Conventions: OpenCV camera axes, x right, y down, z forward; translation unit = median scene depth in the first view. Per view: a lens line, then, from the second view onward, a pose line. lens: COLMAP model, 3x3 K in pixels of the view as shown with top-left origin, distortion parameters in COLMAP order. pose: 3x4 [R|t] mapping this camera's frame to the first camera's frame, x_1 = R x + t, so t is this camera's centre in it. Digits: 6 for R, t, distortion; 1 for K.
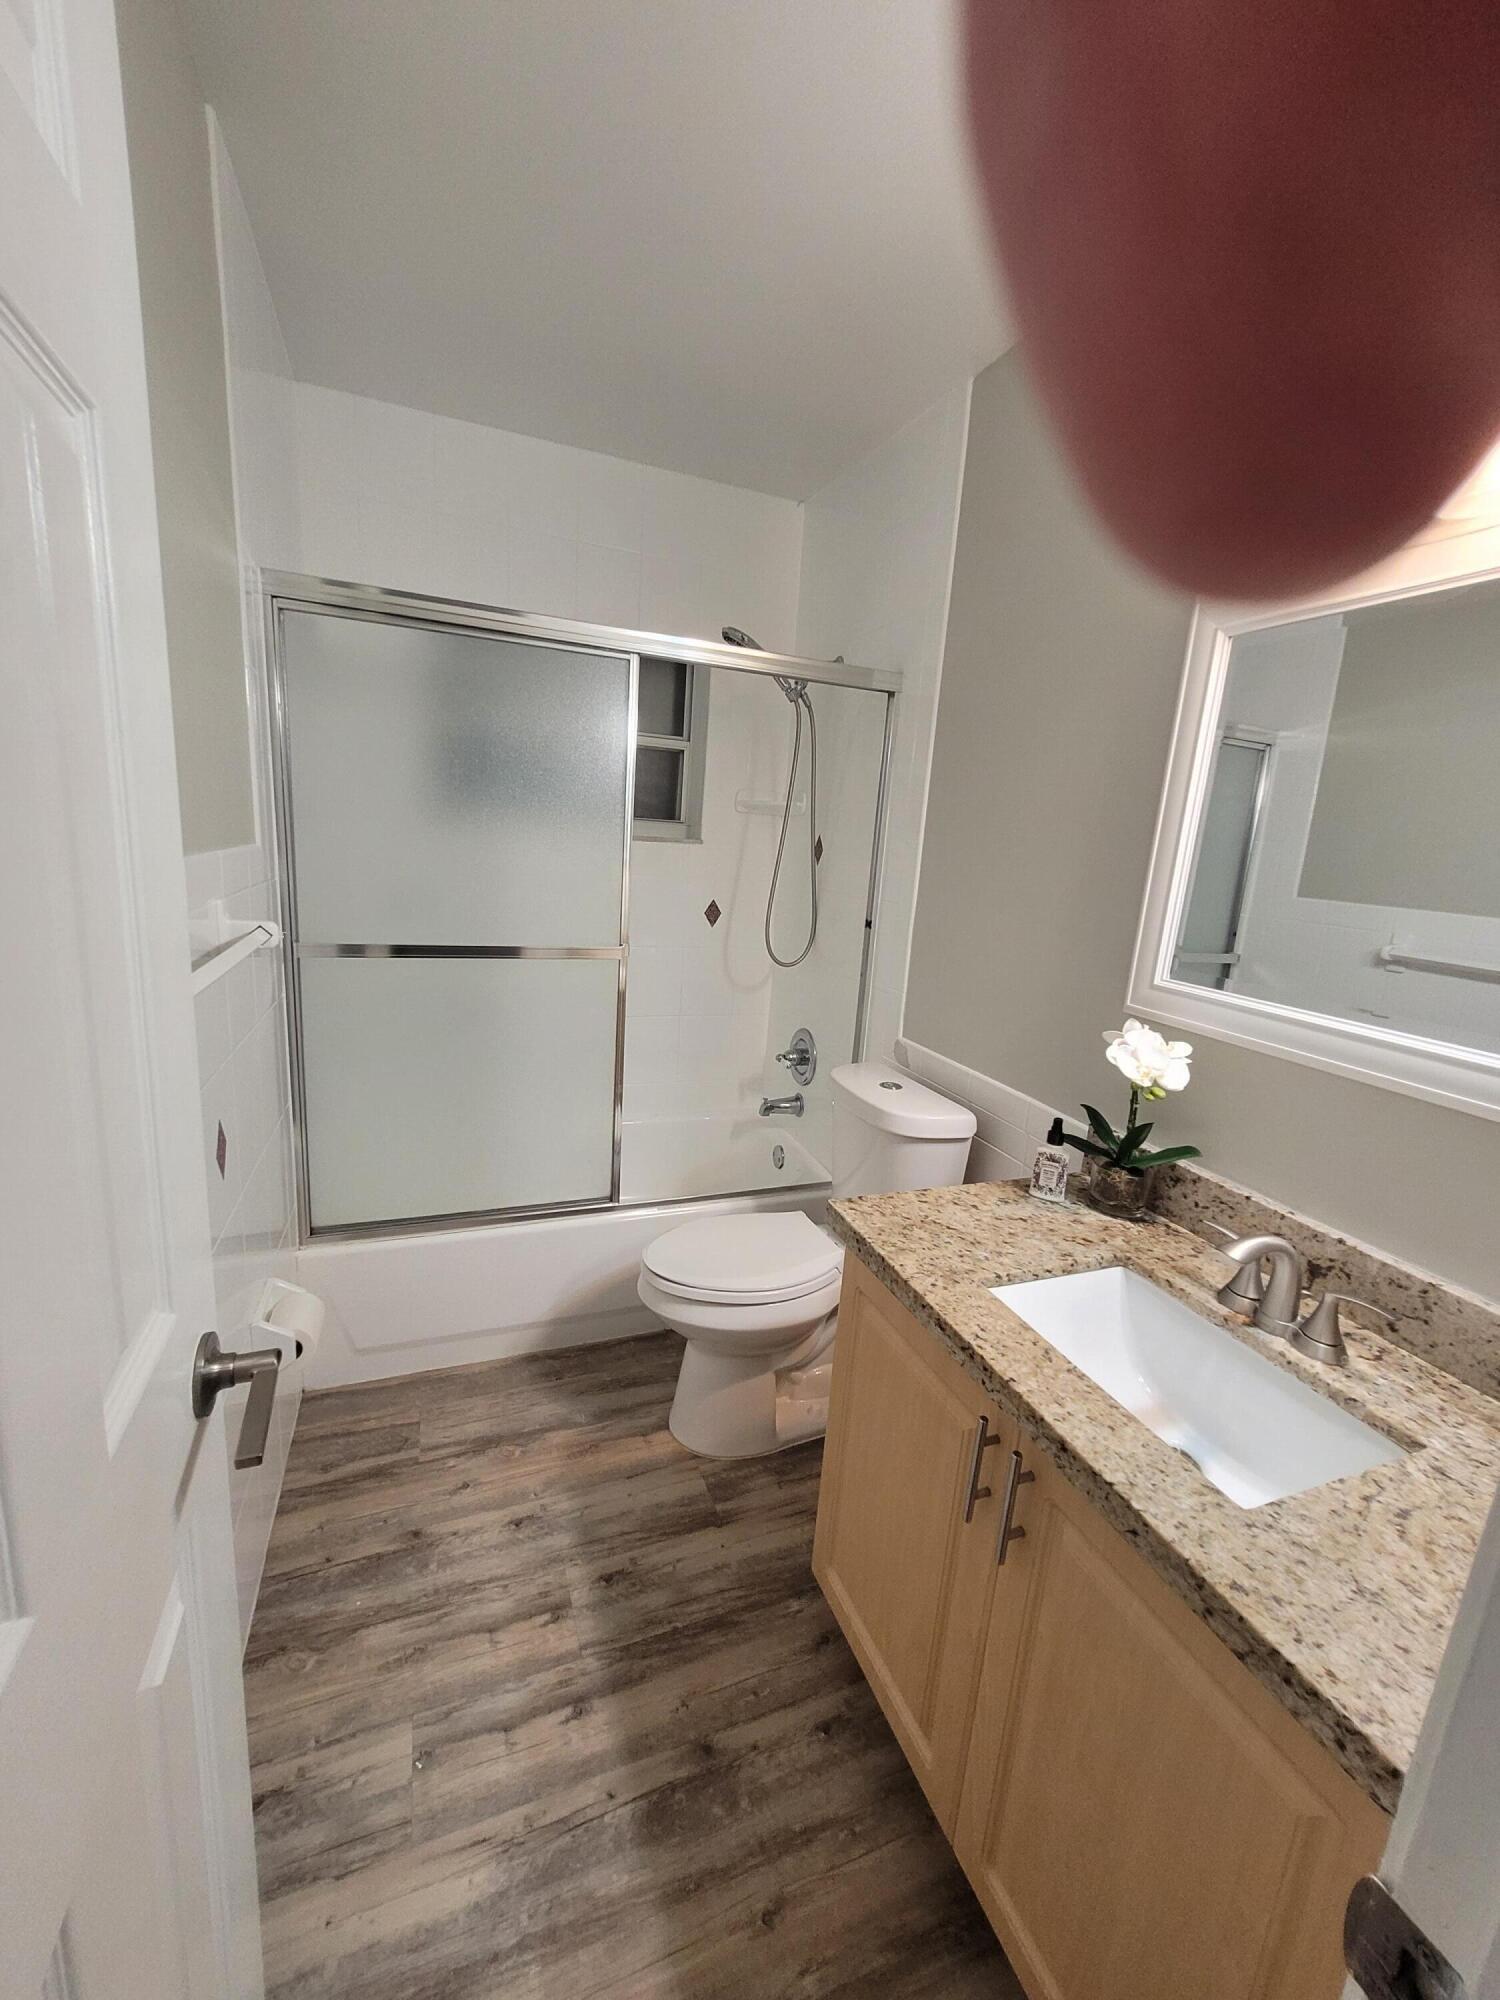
lens RADIAL K [[795.9, 0, 741.7], [0, 795.9, 997.1], [0, 0, 1]] dist [-0.015163, 0.001617]
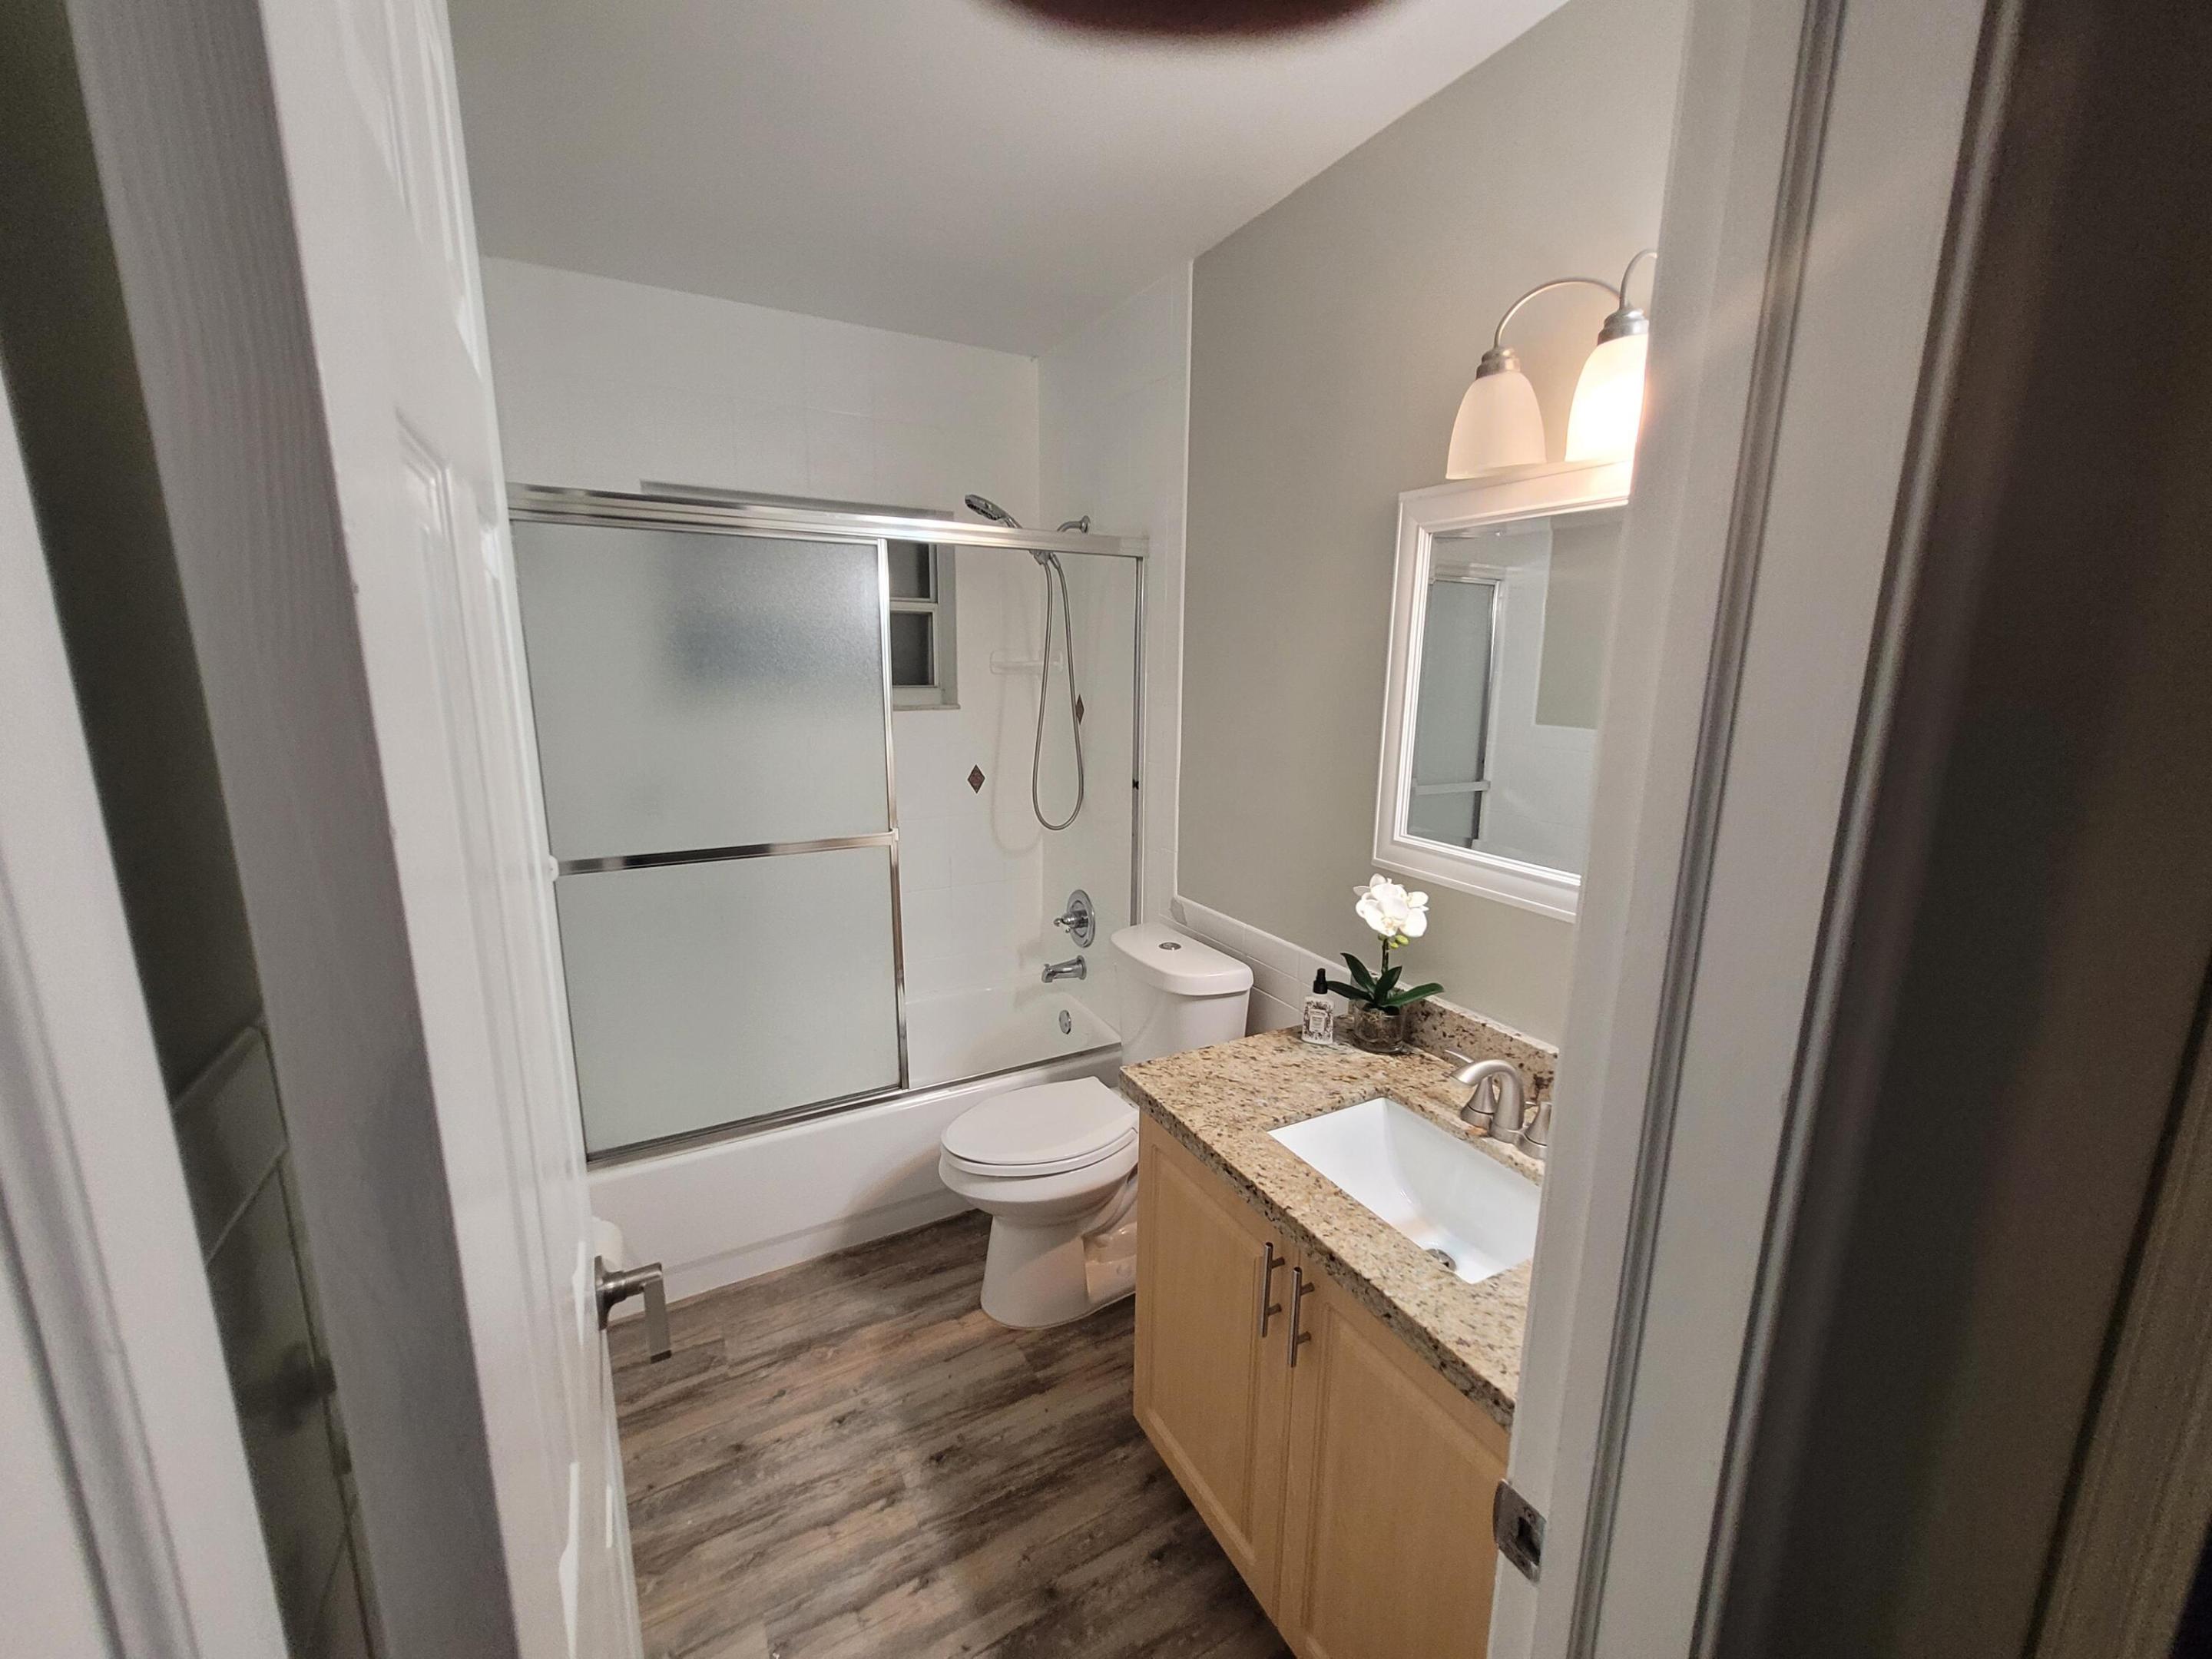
lens RADIAL K [[880.3, 0, 1112.3], [0, 880.3, 833.1], [0, 0, 1]] dist [-0.015163, 0.001617]
pose [[0.988994, -0.082077, 0.123106, -0.020039], [0.082083, 0.996613, 0.005027, -0.062581], [-0.123101, 0.005133, 0.992381, -0.166584]]
